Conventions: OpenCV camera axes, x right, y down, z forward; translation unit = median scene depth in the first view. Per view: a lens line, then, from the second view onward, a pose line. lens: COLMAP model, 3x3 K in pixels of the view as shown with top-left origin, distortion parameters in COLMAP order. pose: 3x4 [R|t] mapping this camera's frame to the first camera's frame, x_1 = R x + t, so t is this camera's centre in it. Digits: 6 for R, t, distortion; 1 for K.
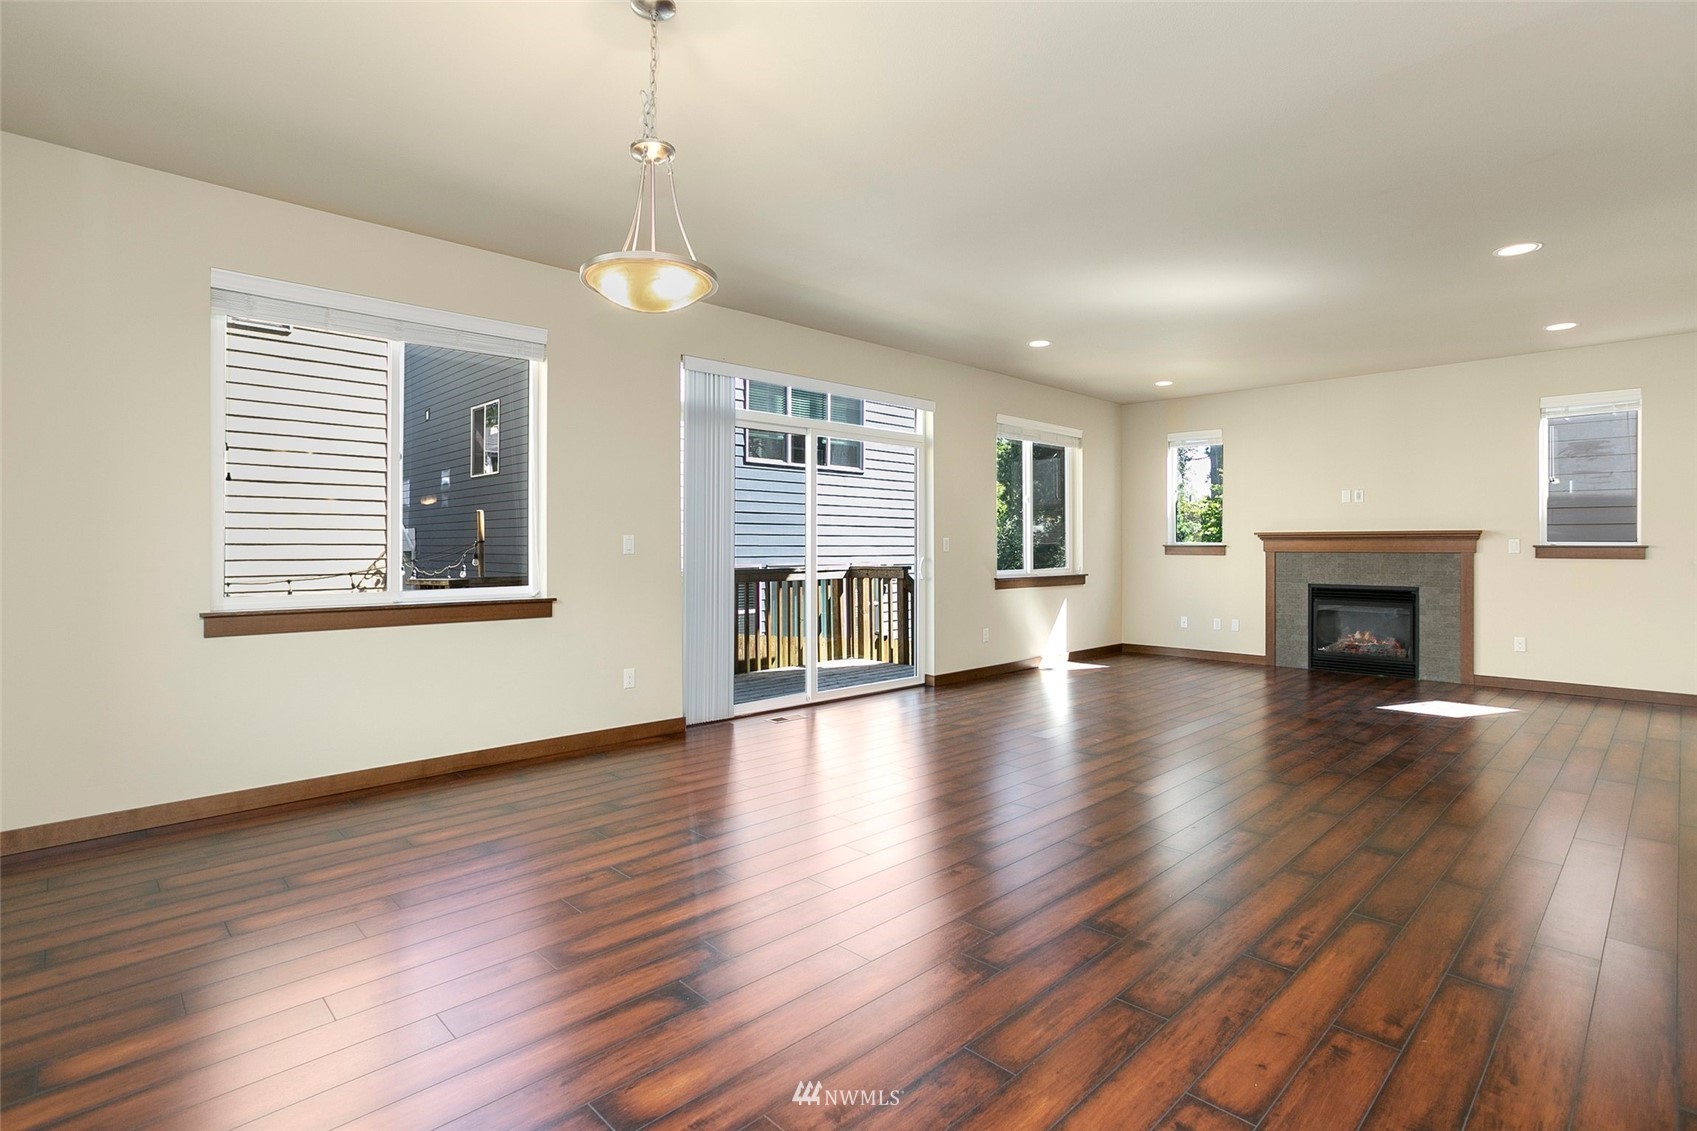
lens RADIAL K [[836.2, 0, 841.0], [0, 836.2, 568.6], [0, 0, 1]] dist [0.001253, 0.000658]
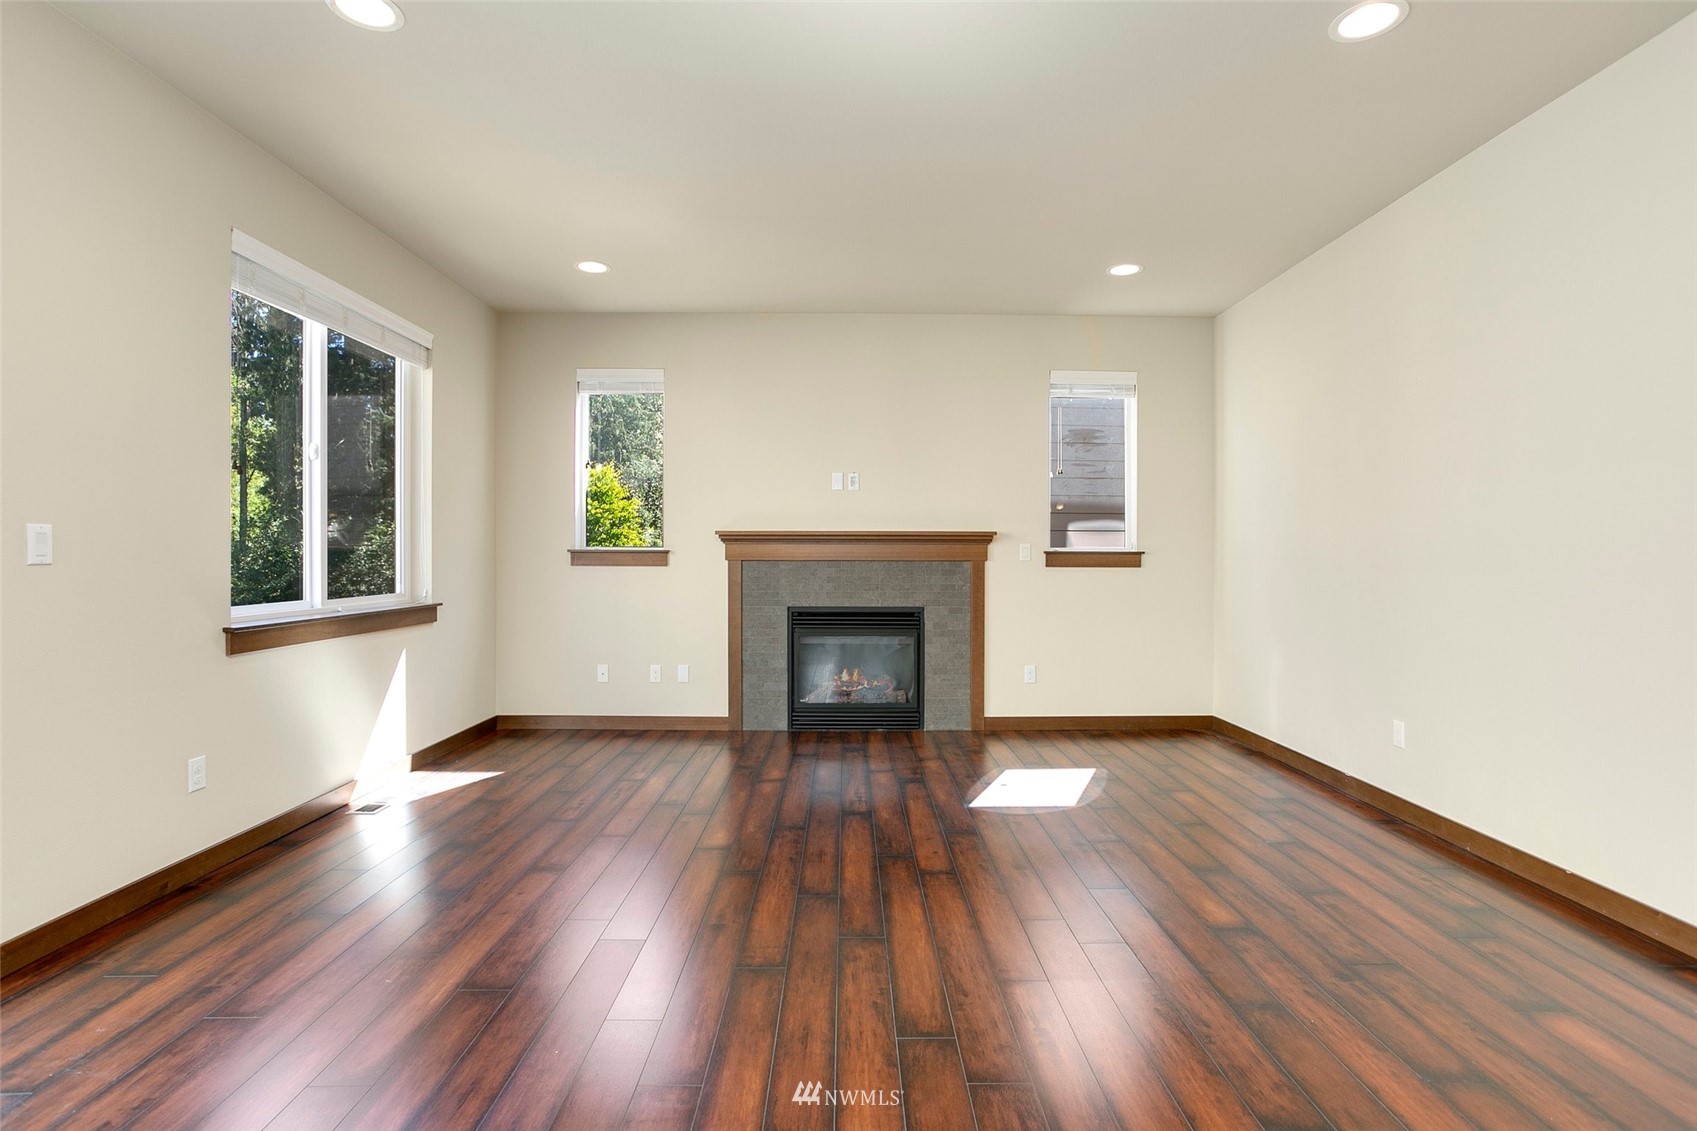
lens RADIAL K [[836.2, 0, 841.0], [0, 836.2, 568.6], [0, 0, 1]] dist [0.001253, 0.000658]
pose [[0.702317, -0.005047, 0.711846, 0.098499], [0.021596, 0.999666, -0.014219, -0.002697], [-0.711537, 0.025360, 0.702191, 0.480113]]
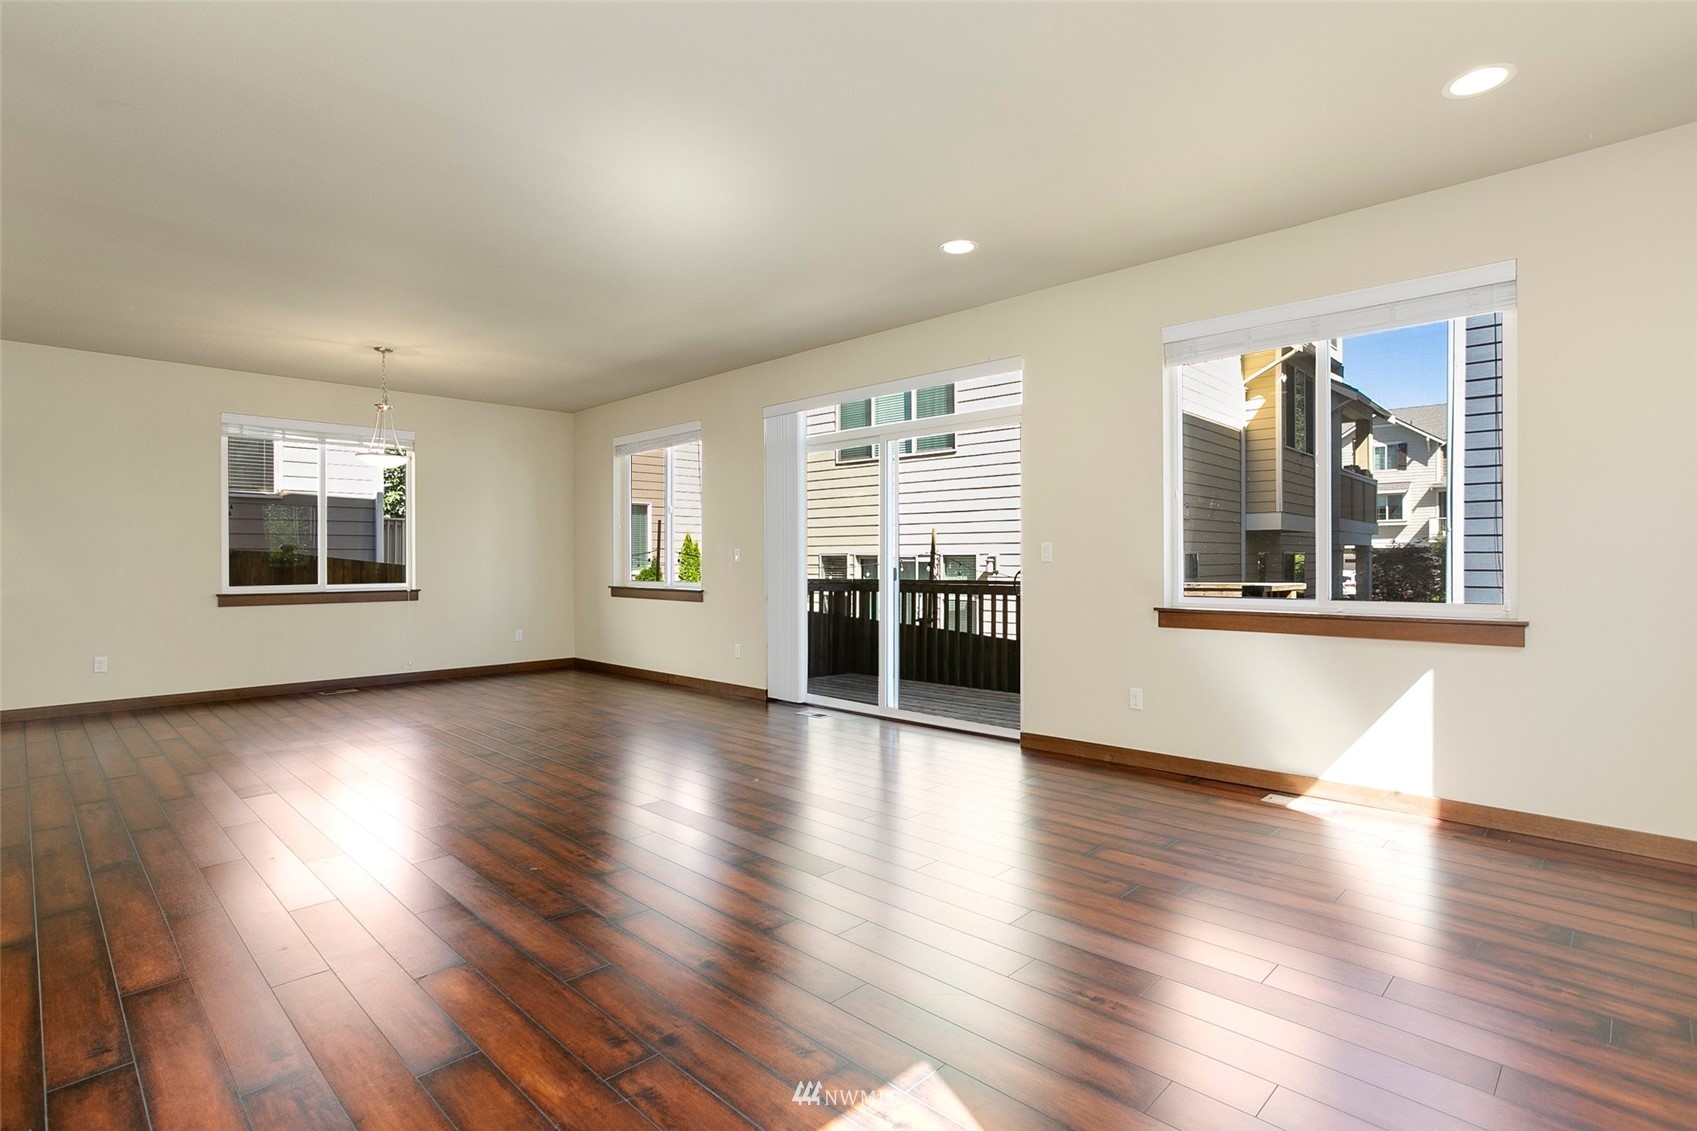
lens RADIAL K [[836.2, 0, 841.0], [0, 836.2, 568.6], [0, 0, 1]] dist [0.001253, 0.000658]
pose [[0.005558, 0.013029, -0.999900, 0.749511], [-0.019223, 0.999732, 0.012920, -0.018702], [0.999800, 0.019149, 0.005807, 0.758693]]
